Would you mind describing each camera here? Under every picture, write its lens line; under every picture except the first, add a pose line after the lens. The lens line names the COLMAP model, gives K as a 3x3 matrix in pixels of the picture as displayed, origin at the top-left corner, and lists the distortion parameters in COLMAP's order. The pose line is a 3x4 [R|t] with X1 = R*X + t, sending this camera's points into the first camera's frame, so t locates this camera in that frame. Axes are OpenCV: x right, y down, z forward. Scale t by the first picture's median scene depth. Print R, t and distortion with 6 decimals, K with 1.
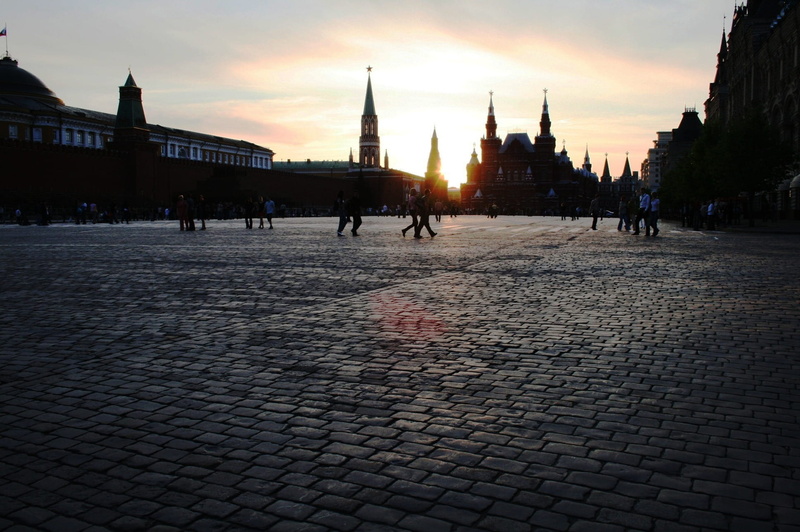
lens RADIAL K [[948.1, 0, 400.0], [0, 948.1, 266.0], [0, 0, 1]] dist [-0.023013, 0.041969]
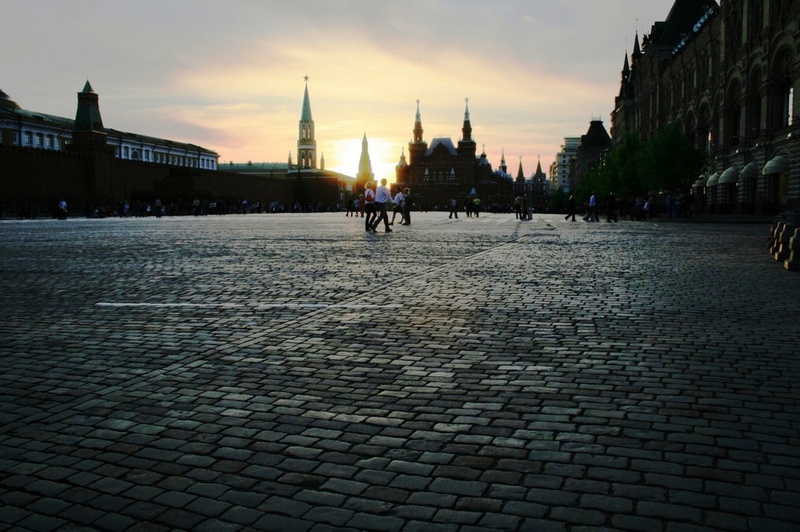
lens RADIAL K [[948.1, 0, 400.0], [0, 948.1, 266.0], [0, 0, 1]] dist [-0.023013, 0.041969]
pose [[0.992759, -0.010057, 0.119704, -0.059408], [0.010441, 0.999942, -0.002581, 0.011695], [-0.119671, 0.003813, 0.992806, -0.094673]]
